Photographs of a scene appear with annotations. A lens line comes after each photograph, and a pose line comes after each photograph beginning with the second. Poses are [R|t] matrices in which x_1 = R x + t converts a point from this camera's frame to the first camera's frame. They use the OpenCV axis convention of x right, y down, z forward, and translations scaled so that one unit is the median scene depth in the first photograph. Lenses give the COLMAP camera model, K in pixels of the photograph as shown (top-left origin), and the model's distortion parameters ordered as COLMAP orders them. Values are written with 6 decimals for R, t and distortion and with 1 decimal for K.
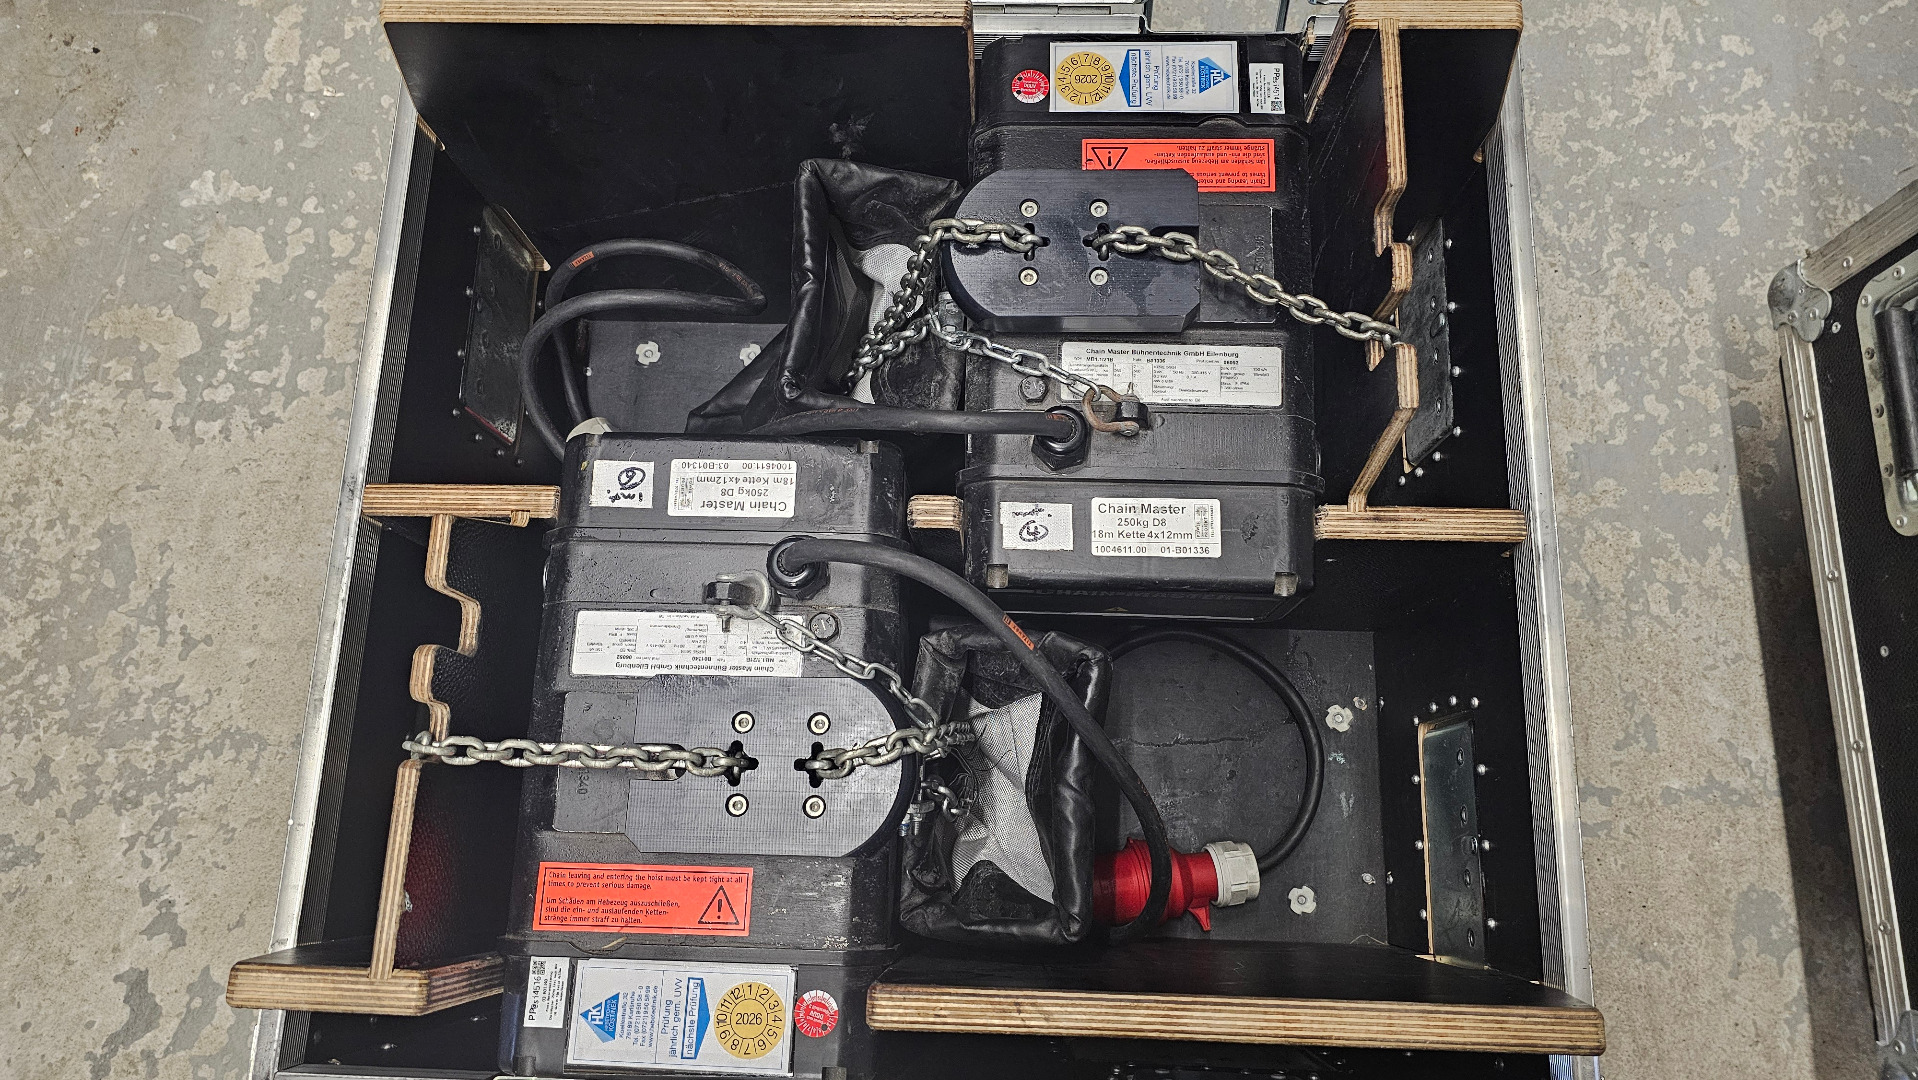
lens RADIAL K [[1264.4, 0, 987.7], [0, 1264.4, 556.5], [0, 0, 1]] dist [0.027238, -0.028117]
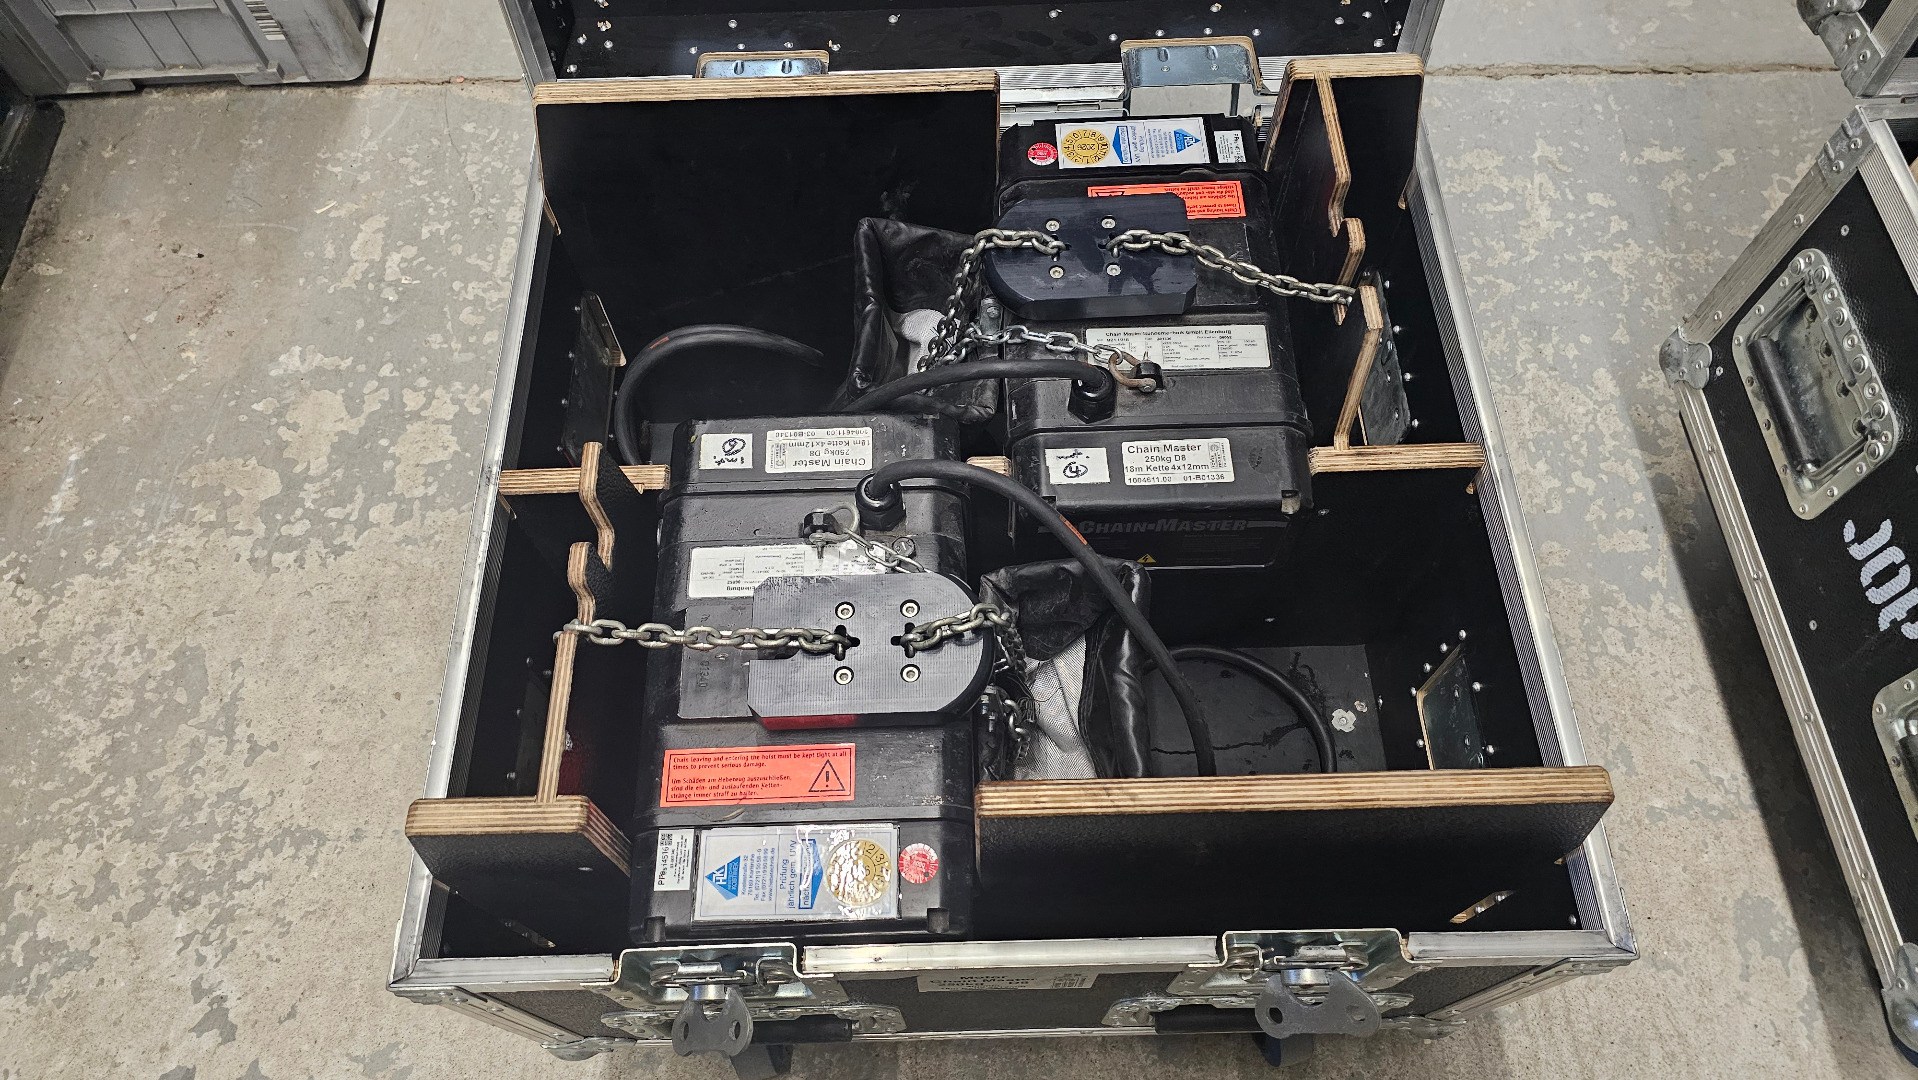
lens RADIAL K [[1264.4, 0, 982.8], [0, 1264.4, 551.5], [0, 0, 1]] dist [0.027238, -0.028117]
pose [[0.998289, -0.046606, 0.035324, -0.057099], [0.053604, 0.970731, -0.234111, 0.195185], [-0.023379, 0.235604, 0.971568, -0.080574]]
